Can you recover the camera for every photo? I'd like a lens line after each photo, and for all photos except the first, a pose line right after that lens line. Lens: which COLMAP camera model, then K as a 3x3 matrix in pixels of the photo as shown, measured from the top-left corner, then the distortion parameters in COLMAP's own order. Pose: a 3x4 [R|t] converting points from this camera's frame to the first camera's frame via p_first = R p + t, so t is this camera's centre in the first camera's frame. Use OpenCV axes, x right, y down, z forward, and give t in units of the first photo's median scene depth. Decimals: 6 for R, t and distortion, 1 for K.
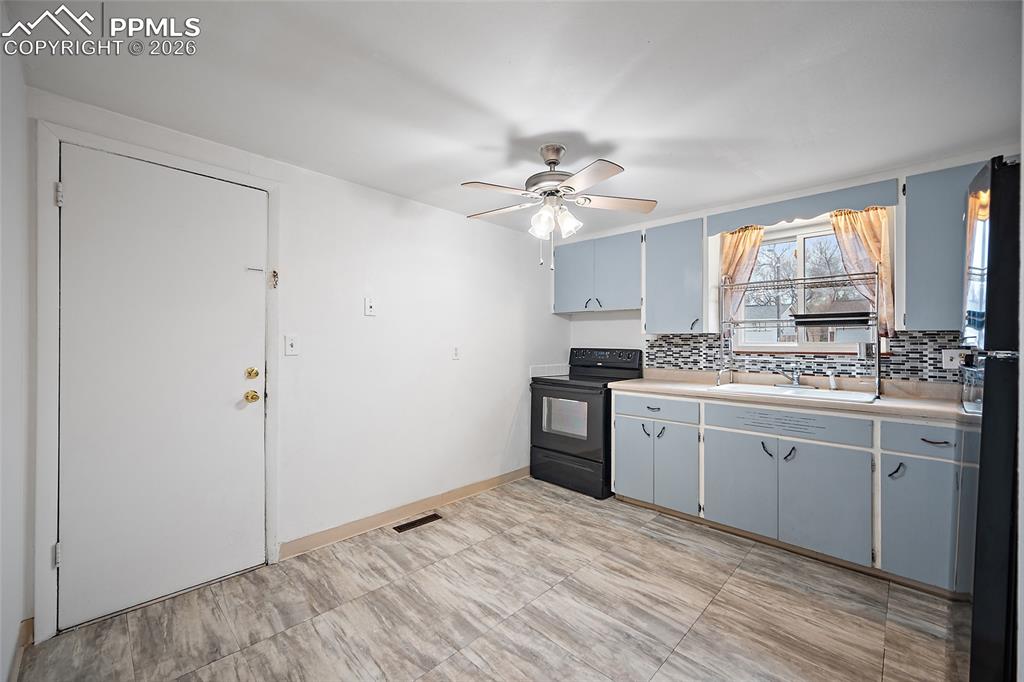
lens RADIAL K [[402.1, 0, 506.4], [0, 402.1, 341.0], [0, 0, 1]] dist [0.000687, -0.000298]
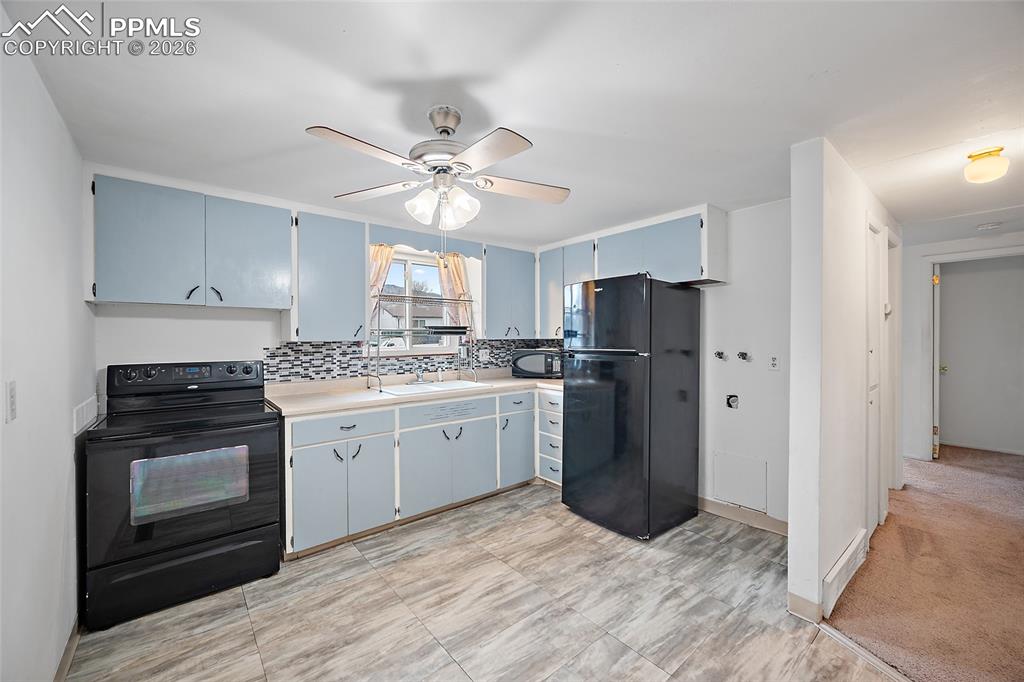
lens RADIAL K [[402.1, 0, 506.5], [0, 402.1, 340.7], [0, 0, 1]] dist [0.000687, -0.000298]
pose [[0.116906, -0.012148, 0.993069, -0.502471], [0.005436, 0.999918, 0.011592, -0.031506], [-0.993128, 0.004043, 0.116963, 0.602444]]
